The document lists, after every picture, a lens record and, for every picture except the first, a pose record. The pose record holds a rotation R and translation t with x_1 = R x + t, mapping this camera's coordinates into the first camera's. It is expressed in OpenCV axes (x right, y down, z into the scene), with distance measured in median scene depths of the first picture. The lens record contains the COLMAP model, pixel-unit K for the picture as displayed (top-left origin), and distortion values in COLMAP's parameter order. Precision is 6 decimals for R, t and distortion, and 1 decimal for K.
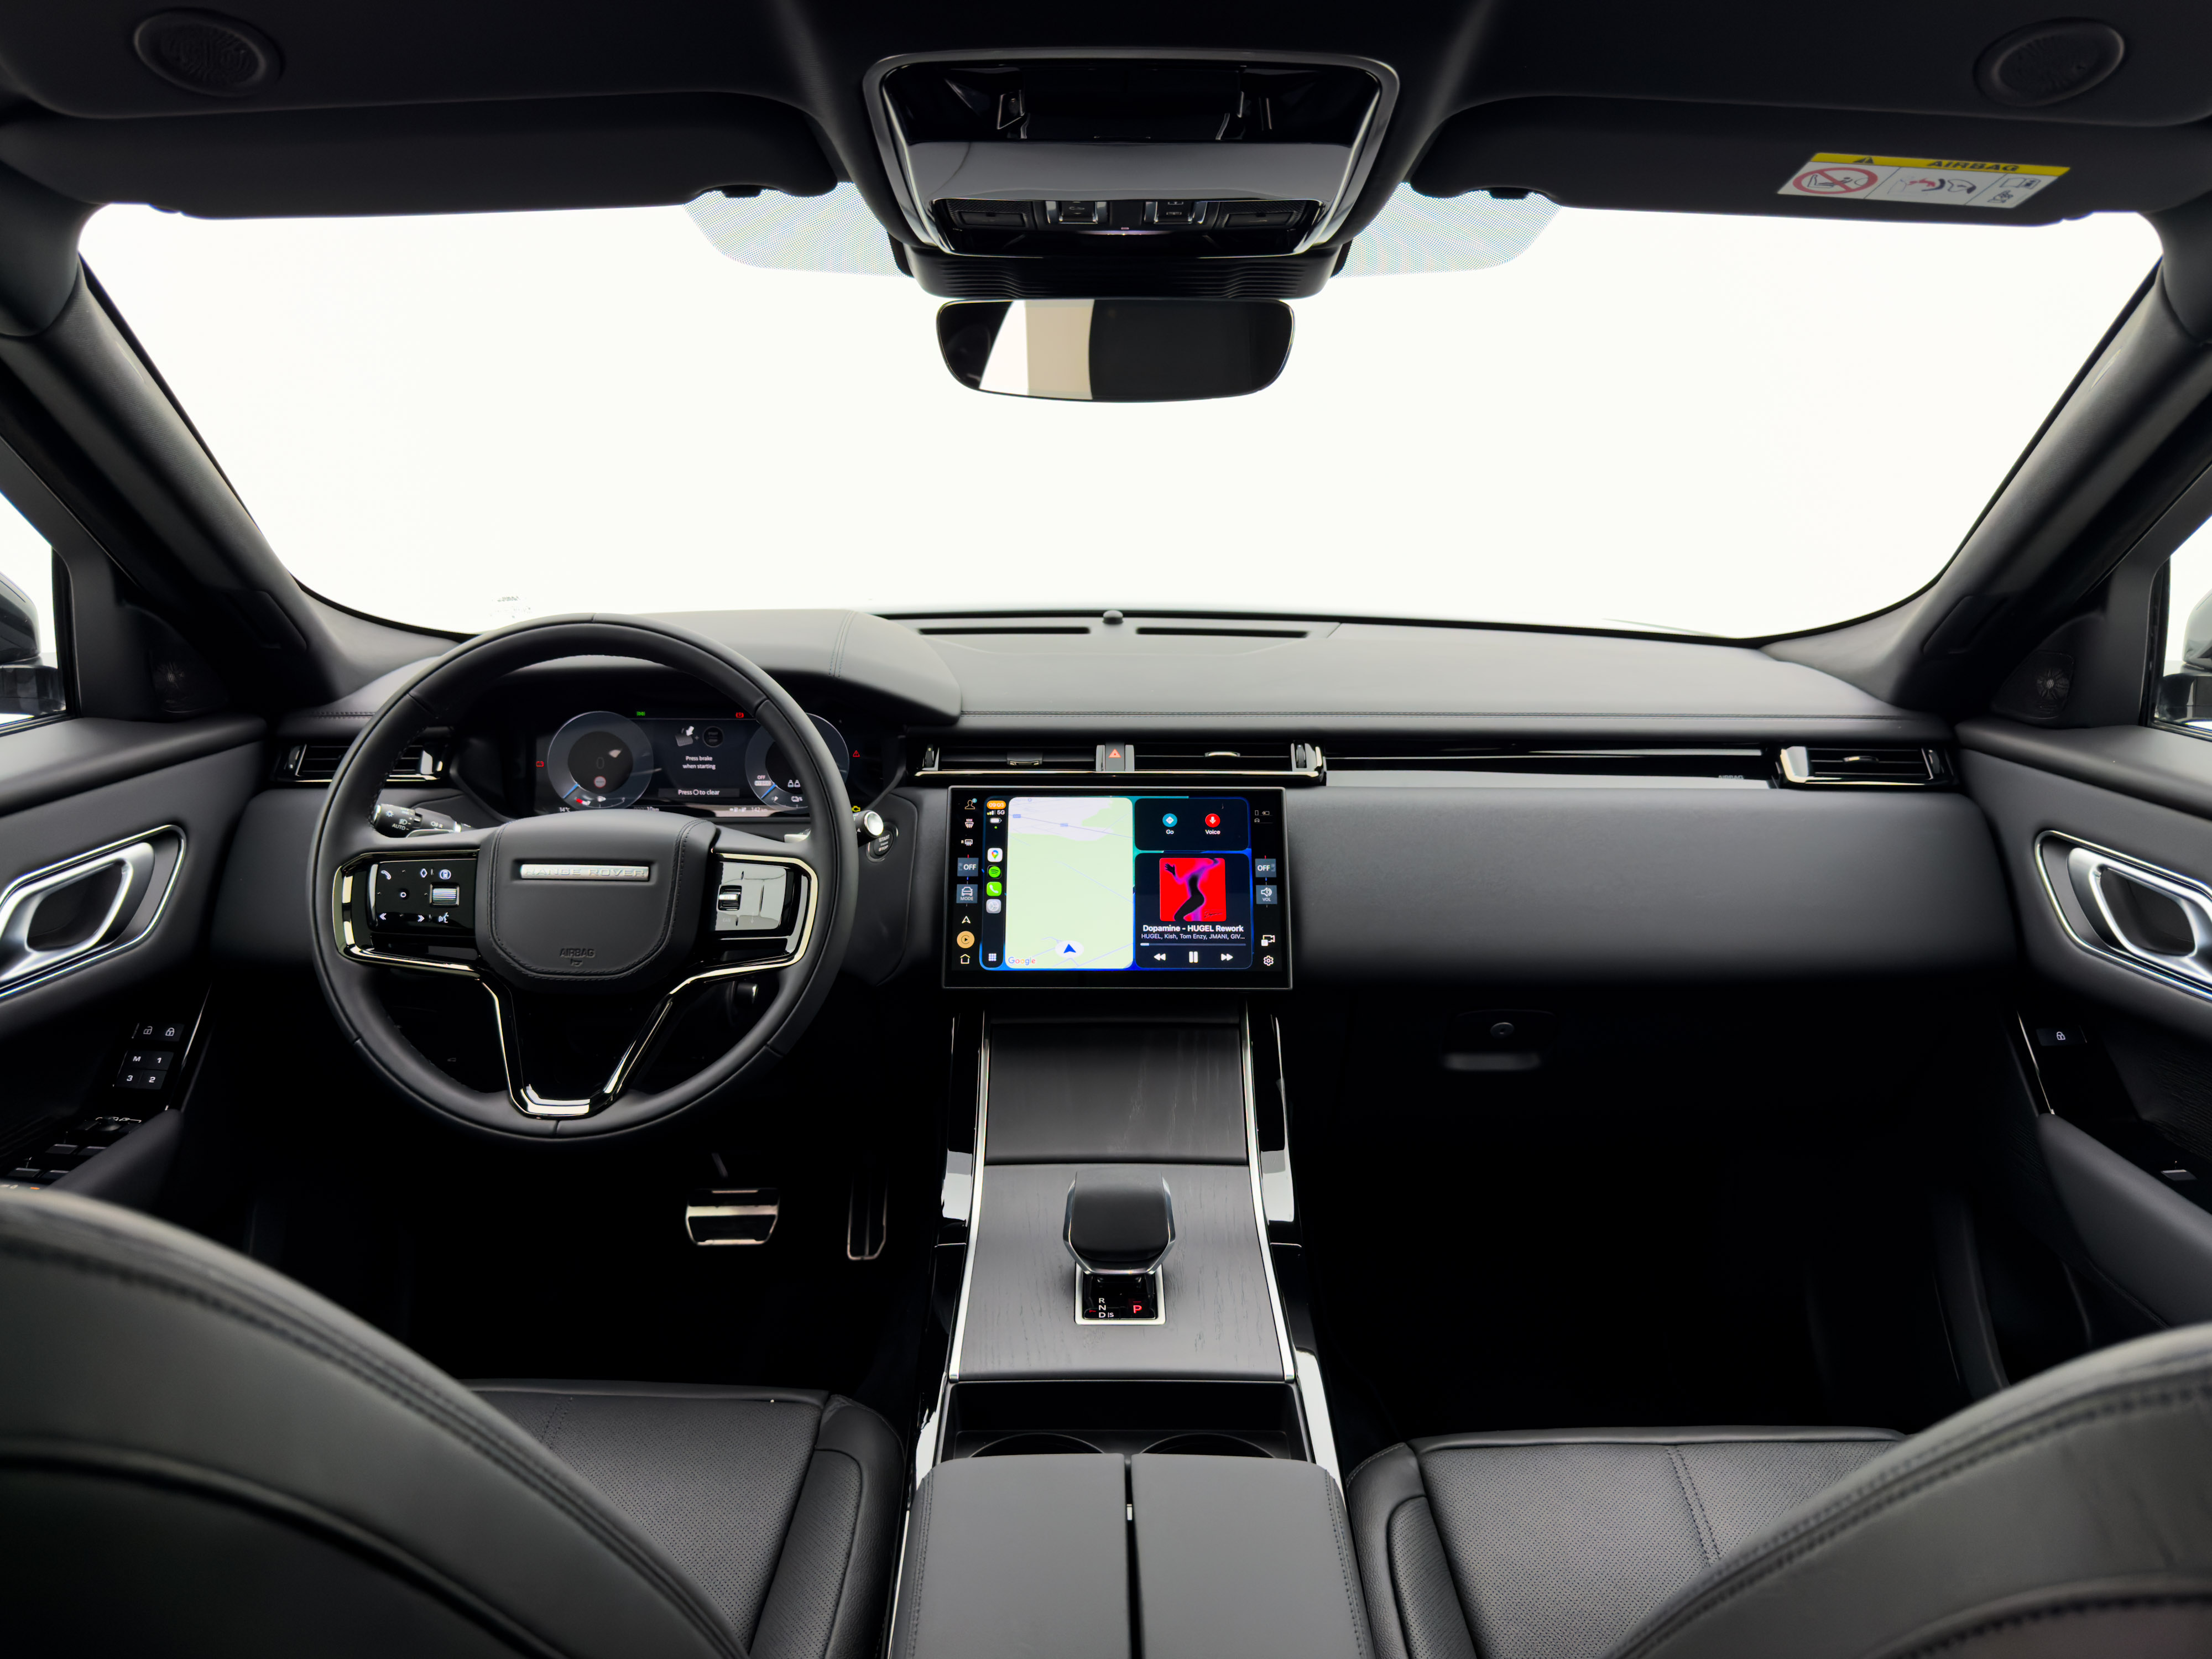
lens RADIAL K [[1550.8, 0, 1106.0], [0, 1550.8, 829.5], [0, 0, 1]] dist [0.001541, -0.000376]
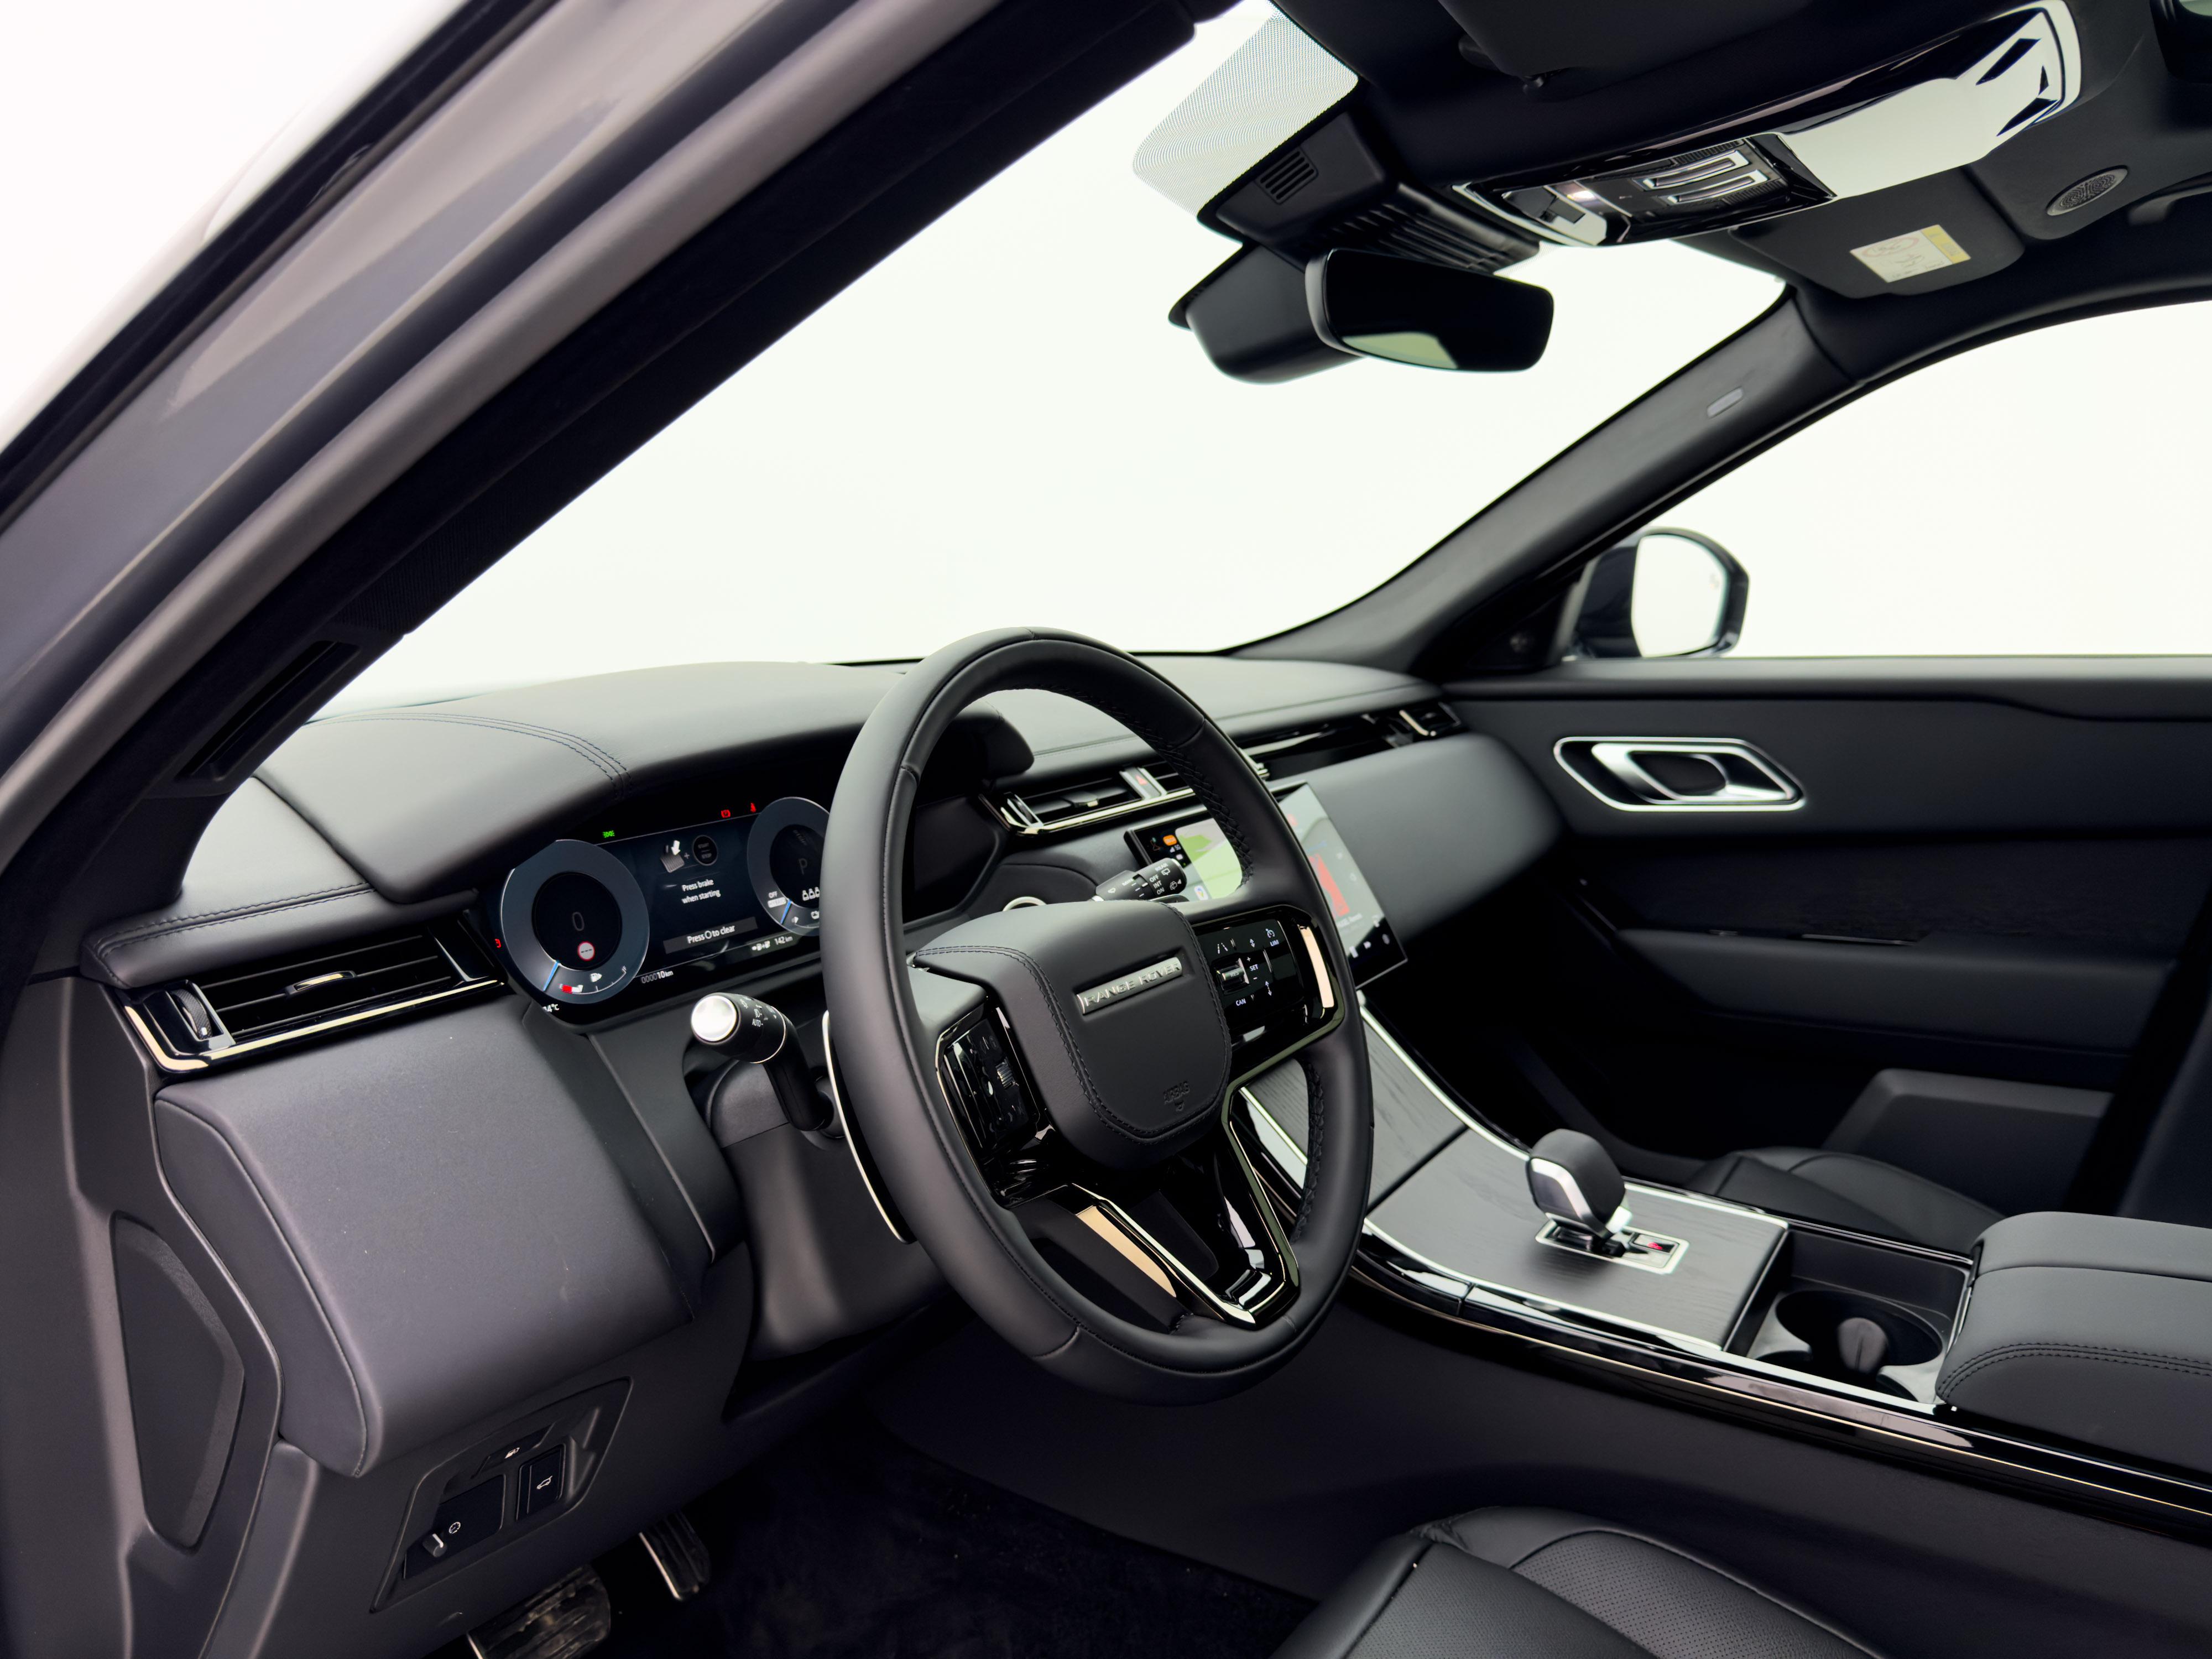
lens RADIAL K [[1550.8, 0, 1106.0], [0, 1550.8, 829.5], [0, 0, 1]] dist [0.001541, -0.000376]
pose [[0.539518, -0.151940, 0.828151, -0.718701], [0.225006, 0.973829, 0.032082, -0.051028], [-0.811352, 0.169030, 0.559586, 0.477913]]
